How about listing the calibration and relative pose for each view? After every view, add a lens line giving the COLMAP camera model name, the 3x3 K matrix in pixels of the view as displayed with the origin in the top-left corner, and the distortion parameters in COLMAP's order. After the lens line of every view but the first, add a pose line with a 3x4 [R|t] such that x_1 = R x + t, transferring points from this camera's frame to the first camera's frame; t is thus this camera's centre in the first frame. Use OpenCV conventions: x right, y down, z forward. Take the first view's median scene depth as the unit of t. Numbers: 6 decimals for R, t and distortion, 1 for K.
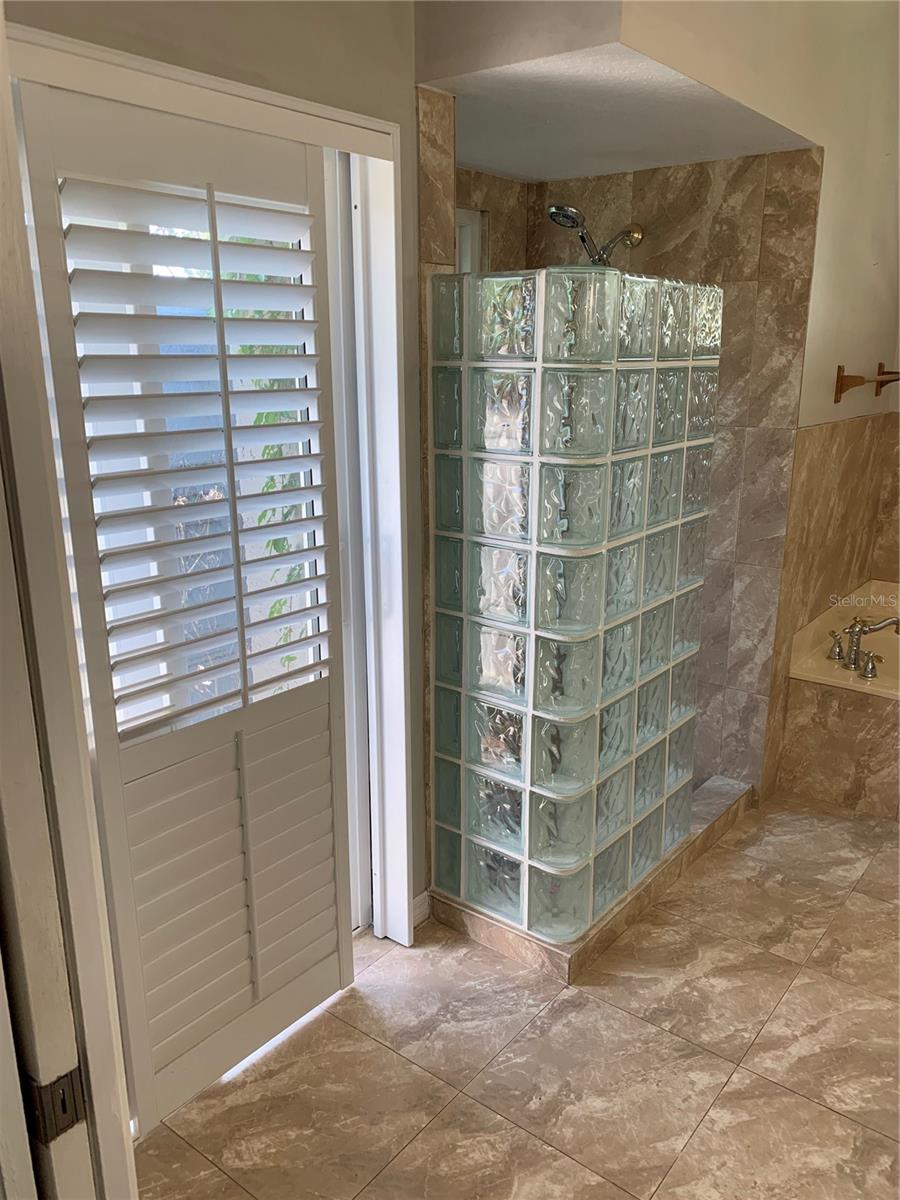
lens RADIAL K [[922.5, 0, 461.1], [0, 922.5, 608.8], [0, 0, 1]] dist [0.028671, -0.032254]
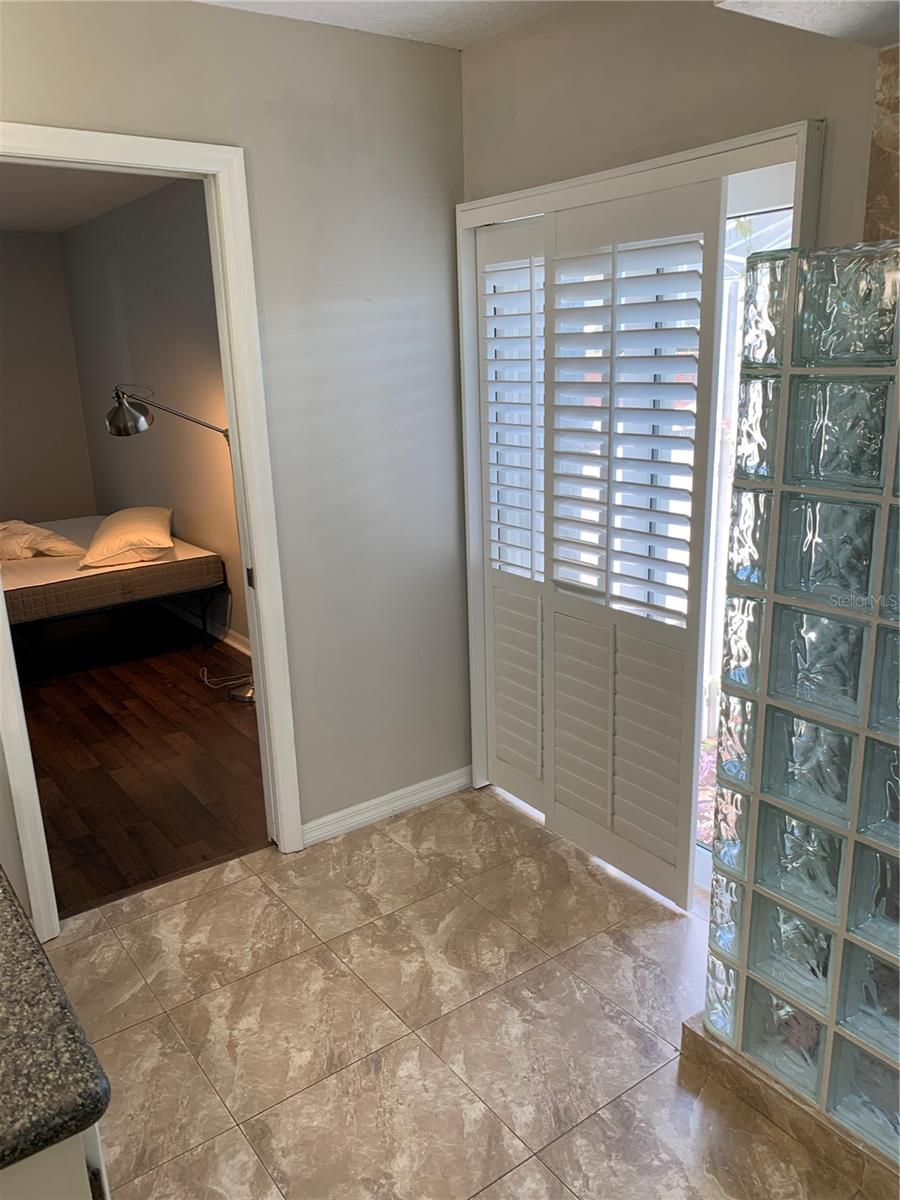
lens RADIAL K [[922.5, 0, 477.2], [0, 922.5, 614.0], [0, 0, 1]] dist [0.028671, -0.032254]
pose [[-0.253032, 0.274116, -0.927812, 0.848145], [-0.241946, 0.910618, 0.335019, -0.231108], [0.936716, 0.309251, -0.164094, 0.787897]]
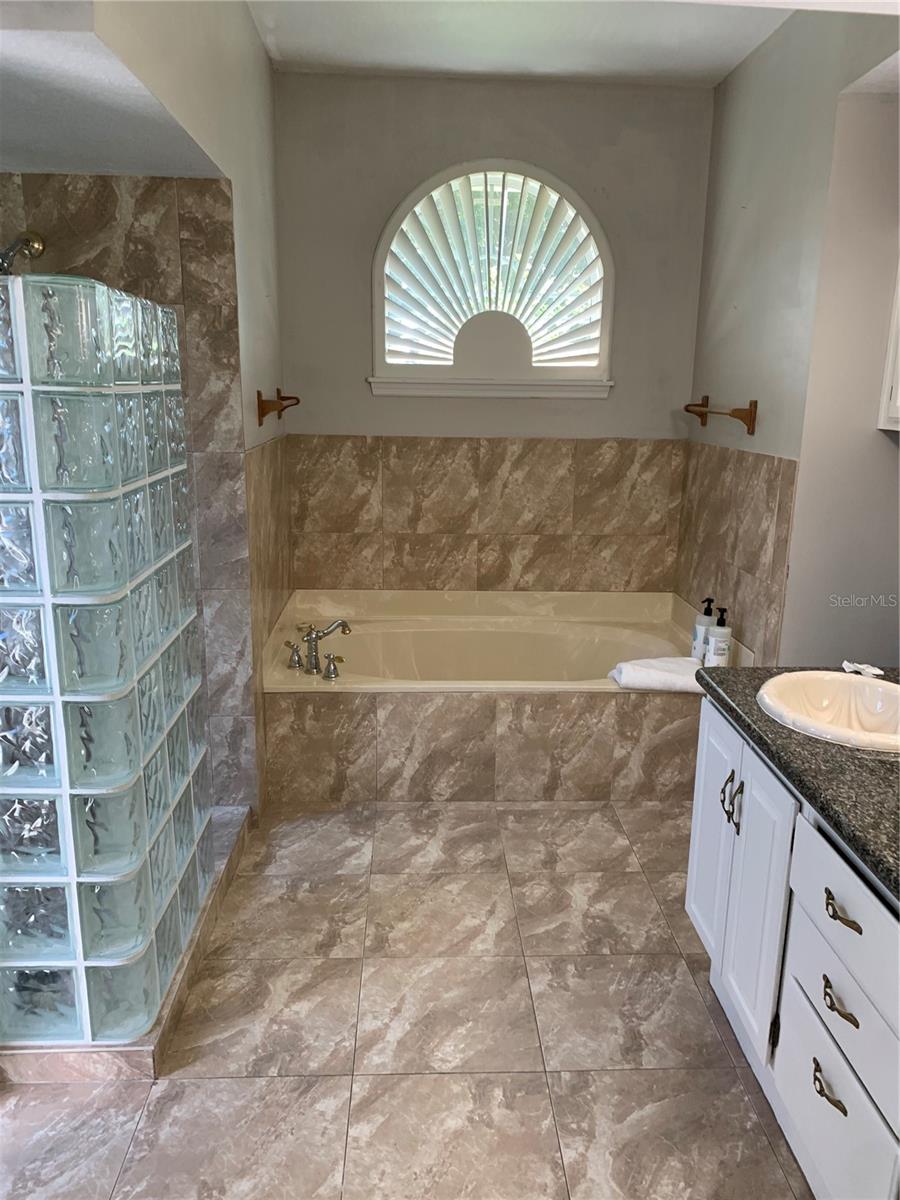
lens RADIAL K [[922.5, 0, 464.7], [0, 922.5, 610.7], [0, 0, 1]] dist [0.028671, -0.032254]
pose [[0.758927, -0.146414, 0.634502, -0.150675], [0.160400, 0.986404, 0.035763, -0.022614], [-0.631111, 0.074632, 0.772094, 0.084858]]
